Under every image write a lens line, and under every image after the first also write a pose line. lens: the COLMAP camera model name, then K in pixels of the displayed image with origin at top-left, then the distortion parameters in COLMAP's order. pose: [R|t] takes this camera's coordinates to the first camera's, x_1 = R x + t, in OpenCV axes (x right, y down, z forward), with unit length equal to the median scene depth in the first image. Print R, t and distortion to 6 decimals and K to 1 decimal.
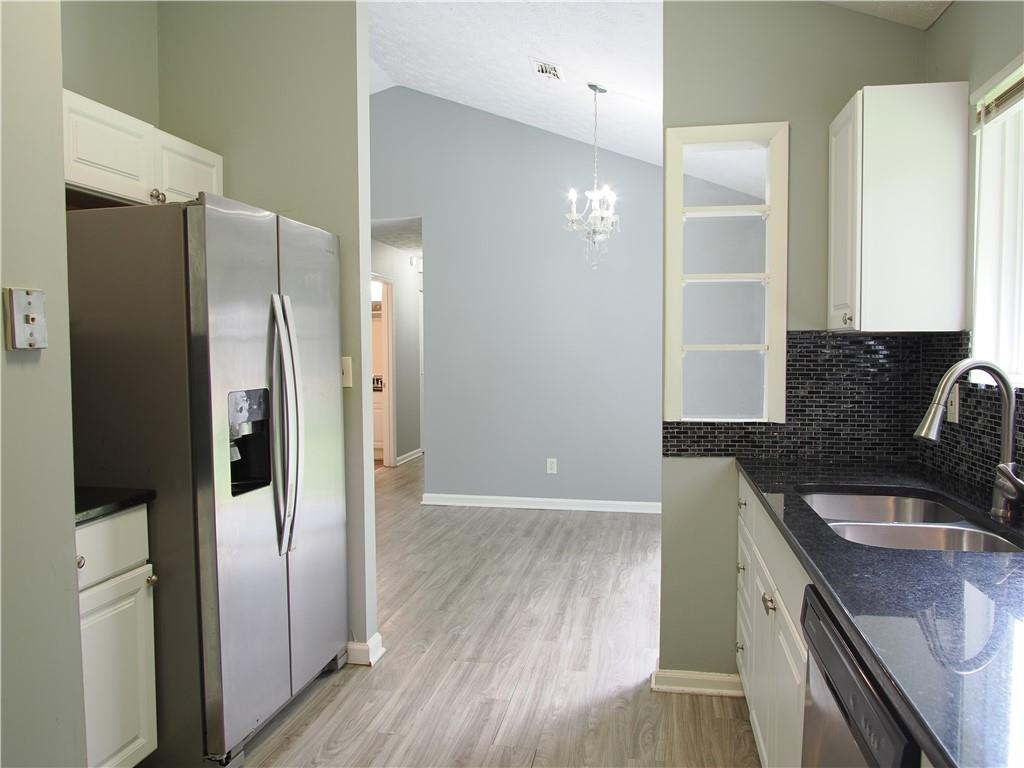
lens RADIAL K [[752.5, 0, 514.4], [0, 752.5, 384.7], [0, 0, 1]] dist [-0.035450, 0.009990]
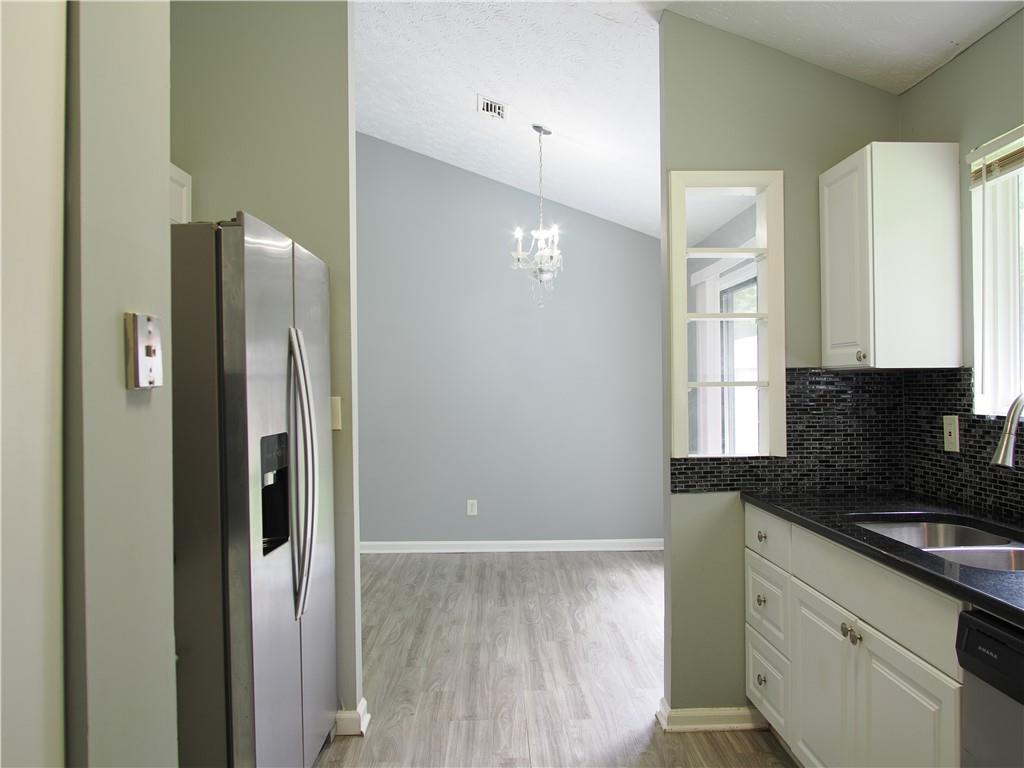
lens RADIAL K [[752.5, 0, 515.6], [0, 752.5, 384.6], [0, 0, 1]] dist [-0.035450, 0.009990]
pose [[0.978067, -0.005387, 0.208221, -0.221837], [0.016382, 0.998558, -0.051118, -0.001483], [-0.207645, 0.053408, 0.976745, 0.057605]]
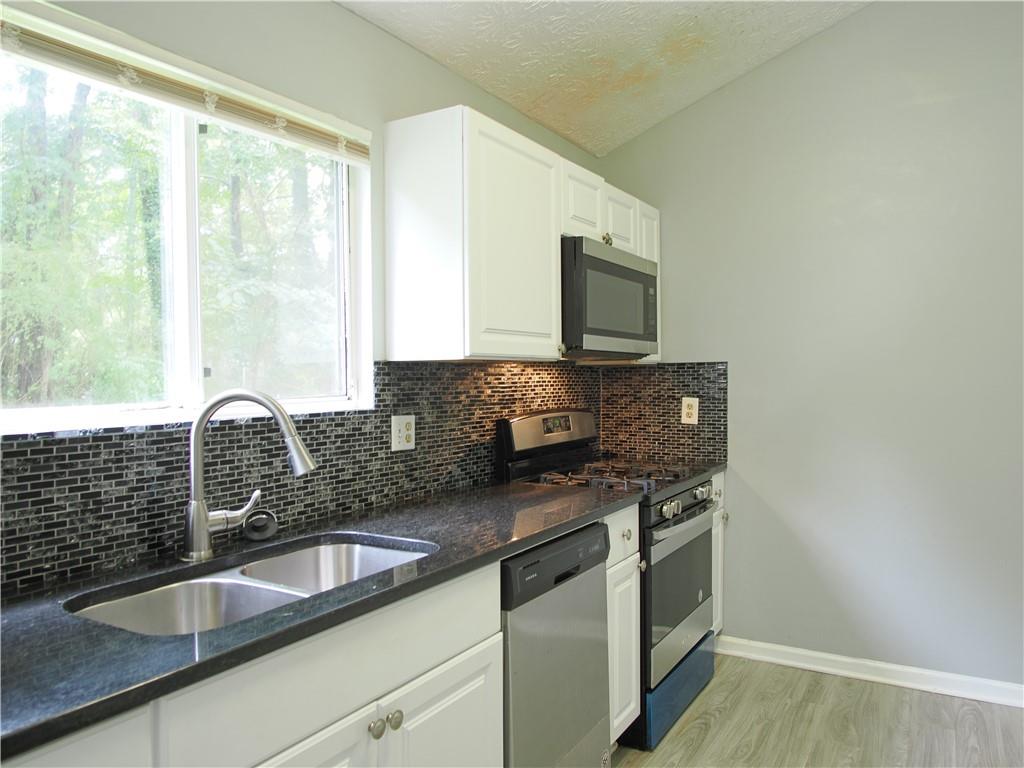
lens RADIAL K [[752.5, 0, 512.8], [0, 752.5, 384.9], [0, 0, 1]] dist [-0.035450, 0.009990]
pose [[-0.940628, 0.005737, 0.339390, -0.019262], [0.027091, 0.997936, 0.058215, -0.055988], [-0.338355, 0.063953, -0.938843, 1.139969]]
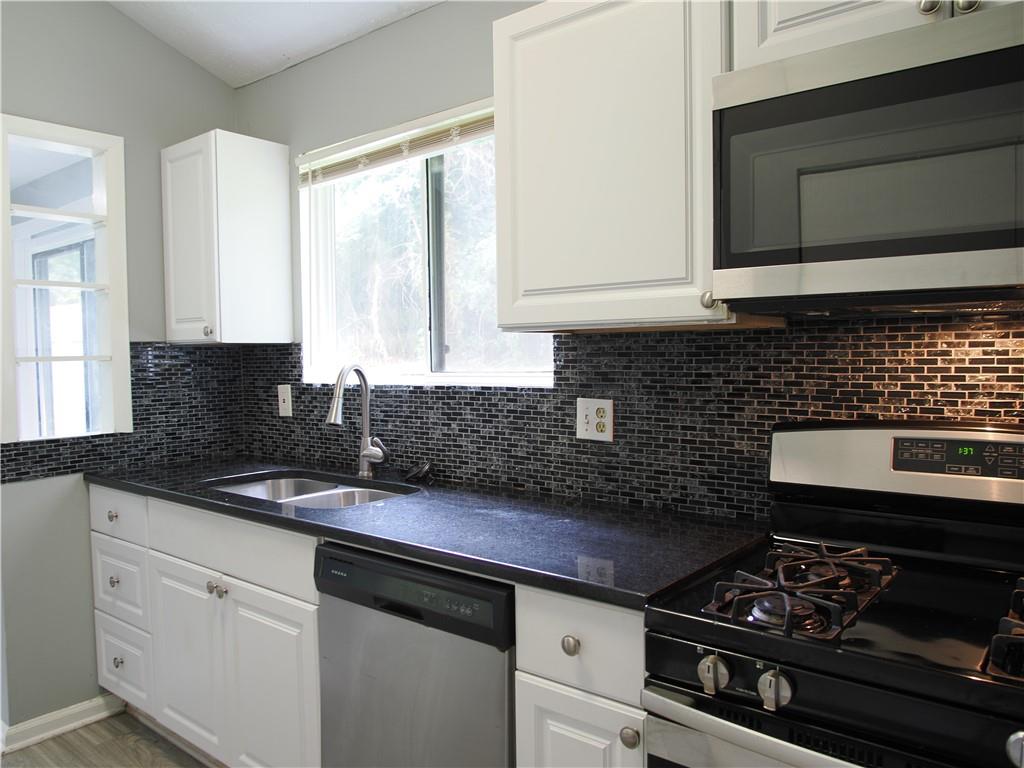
lens RADIAL K [[752.5, 0, 516.1], [0, 752.5, 384.5], [0, 0, 1]] dist [-0.035450, 0.009990]
pose [[0.473912, -0.041042, 0.879615, -0.282715], [0.055849, 0.998303, 0.016490, -0.001161], [-0.878799, 0.041310, 0.475400, 0.054121]]
